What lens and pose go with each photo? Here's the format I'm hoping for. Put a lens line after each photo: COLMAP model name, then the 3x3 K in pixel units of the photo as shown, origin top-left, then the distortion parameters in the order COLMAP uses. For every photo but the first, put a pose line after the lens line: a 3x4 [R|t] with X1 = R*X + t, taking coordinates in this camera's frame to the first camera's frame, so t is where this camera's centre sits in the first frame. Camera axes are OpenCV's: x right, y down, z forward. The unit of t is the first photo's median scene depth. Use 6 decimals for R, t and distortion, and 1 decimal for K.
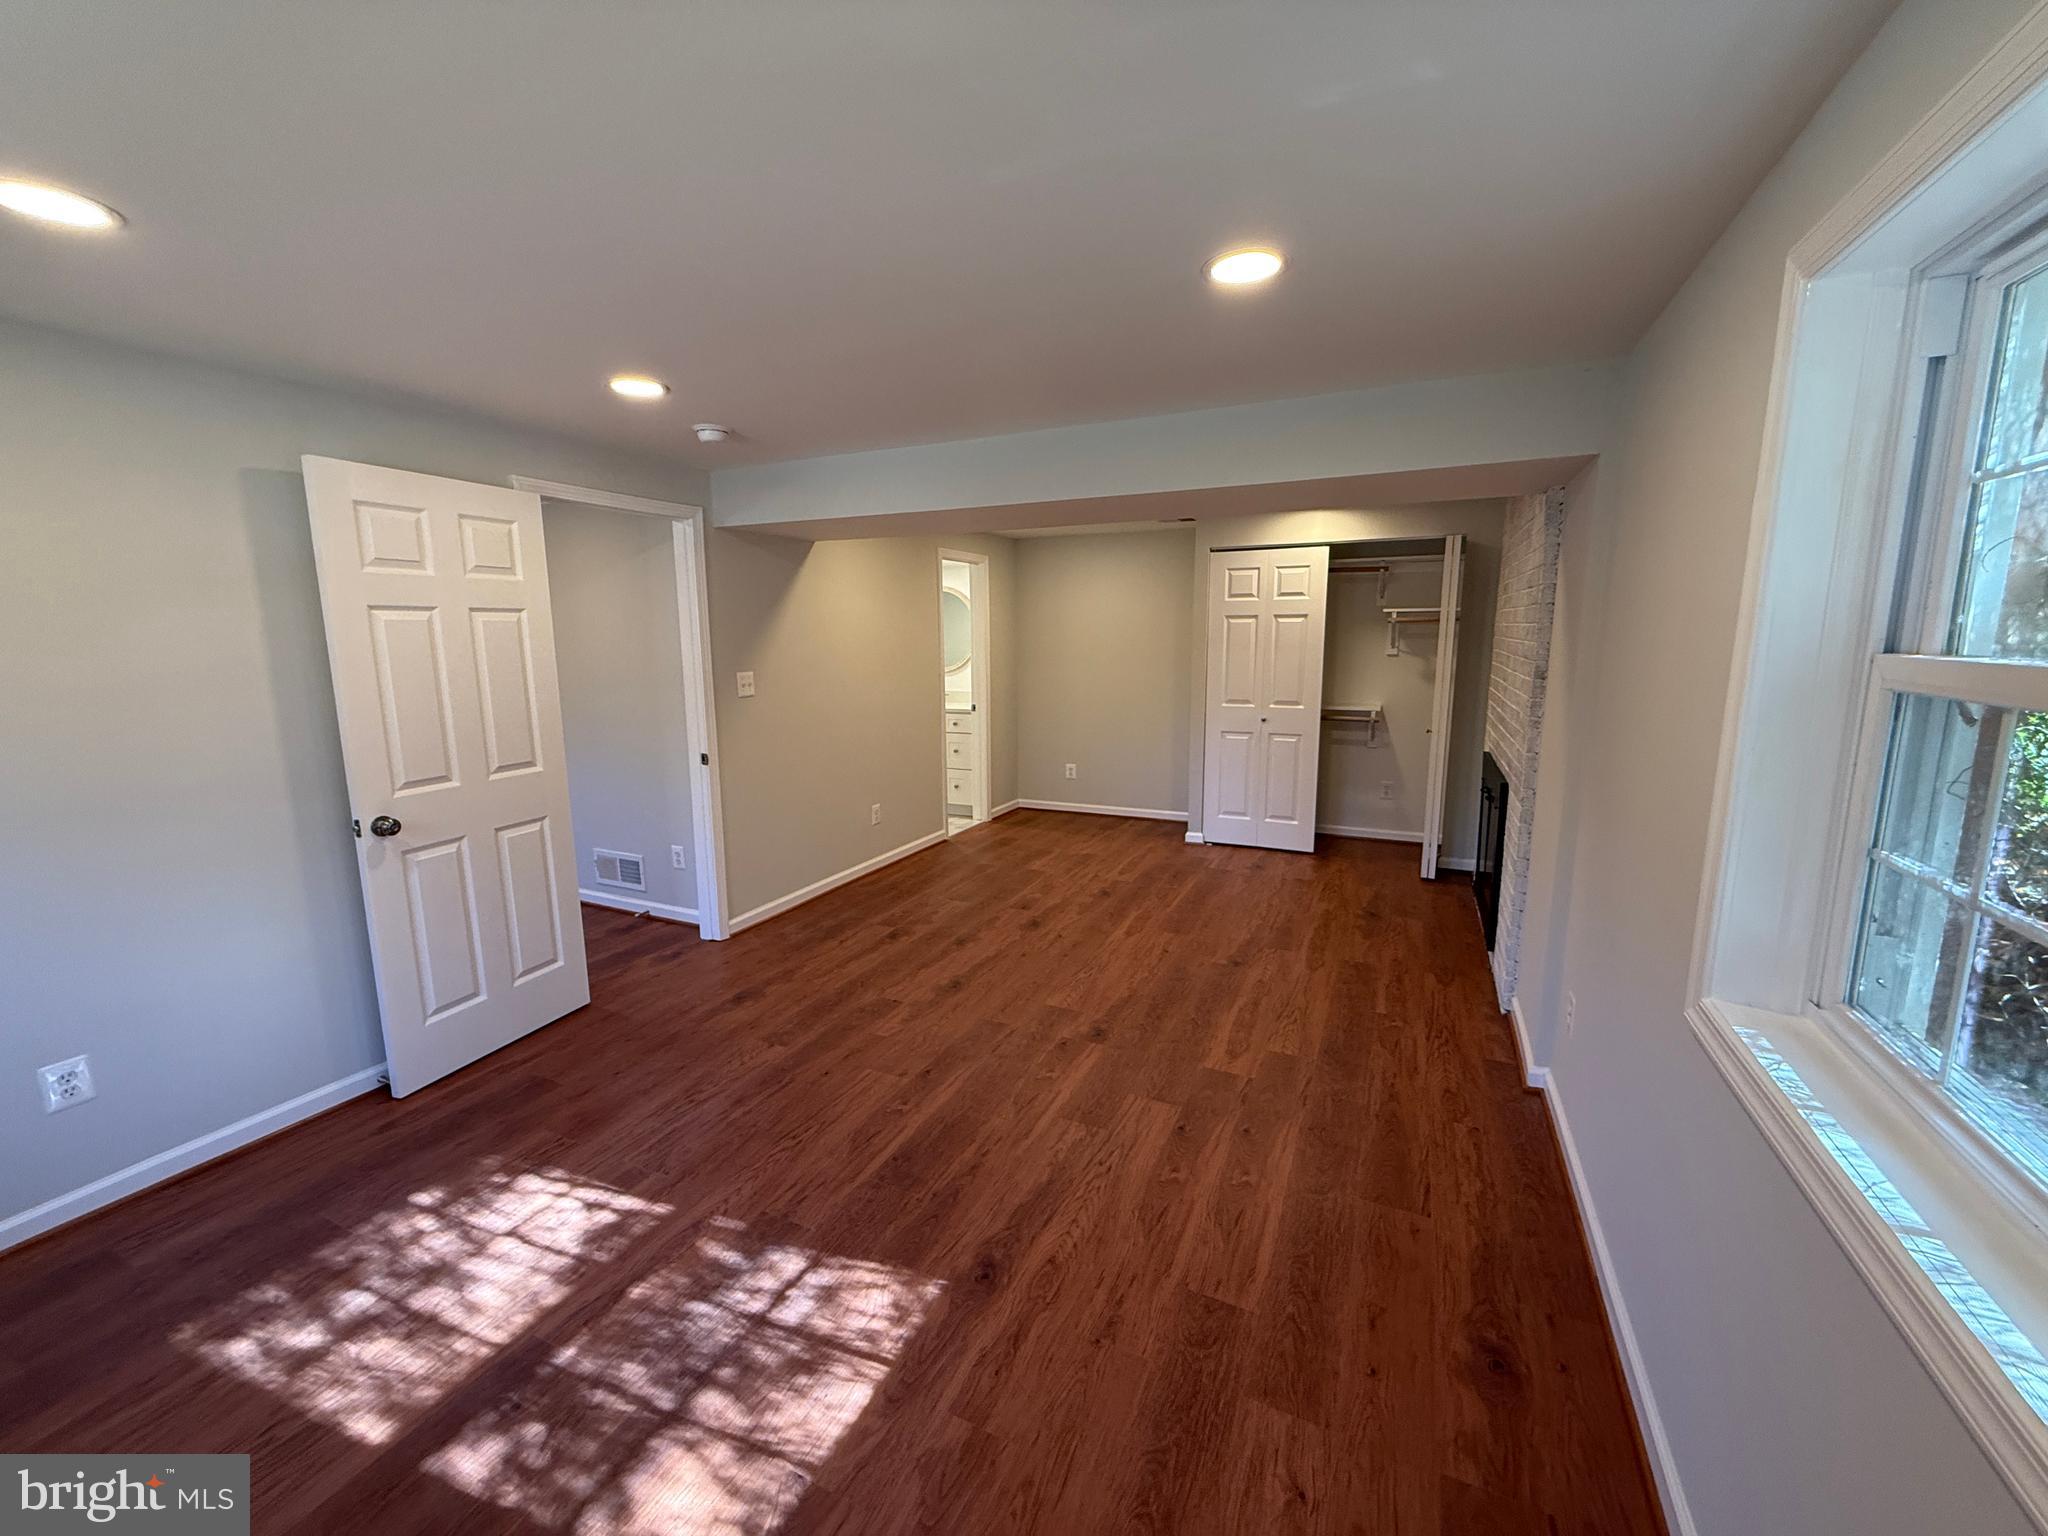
lens RADIAL K [[814.3, 0, 1019.8], [0, 814.3, 767.4], [0, 0, 1]] dist [0.000212, -0.000415]
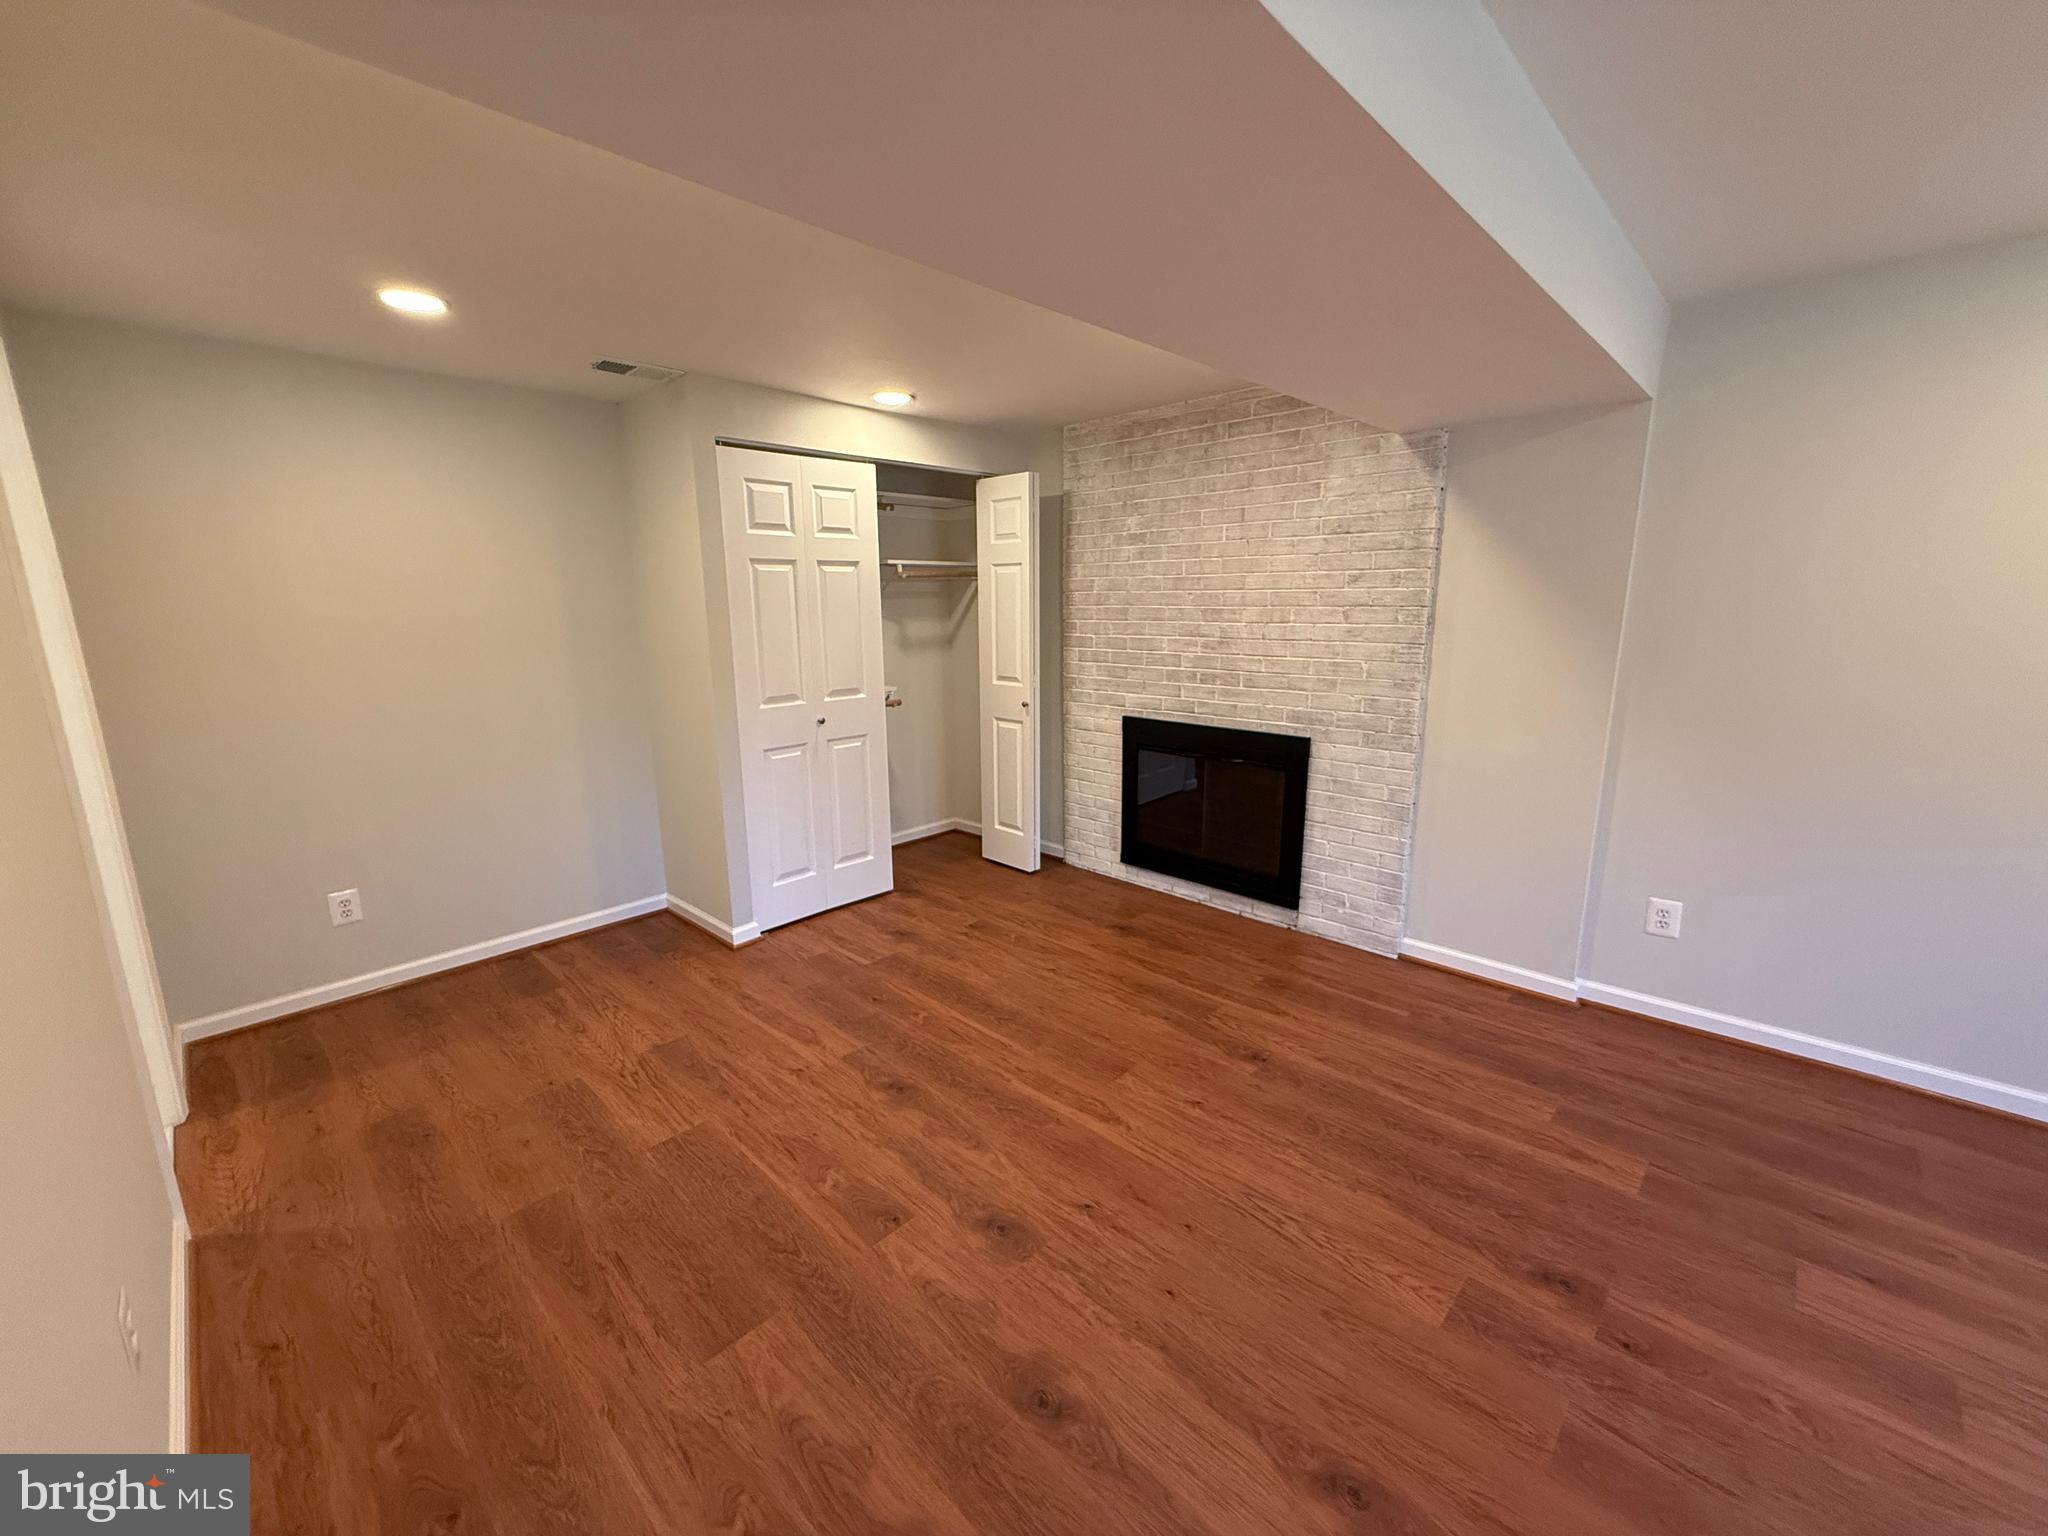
lens RADIAL K [[814.3, 0, 1014.7], [0, 814.3, 766.9], [0, 0, 1]] dist [0.000212, -0.000415]
pose [[0.321763, -0.189713, 0.927619, -0.328429], [0.165683, 0.975886, 0.142114, -0.110683], [-0.932211, 0.107963, 0.345437, 0.772654]]
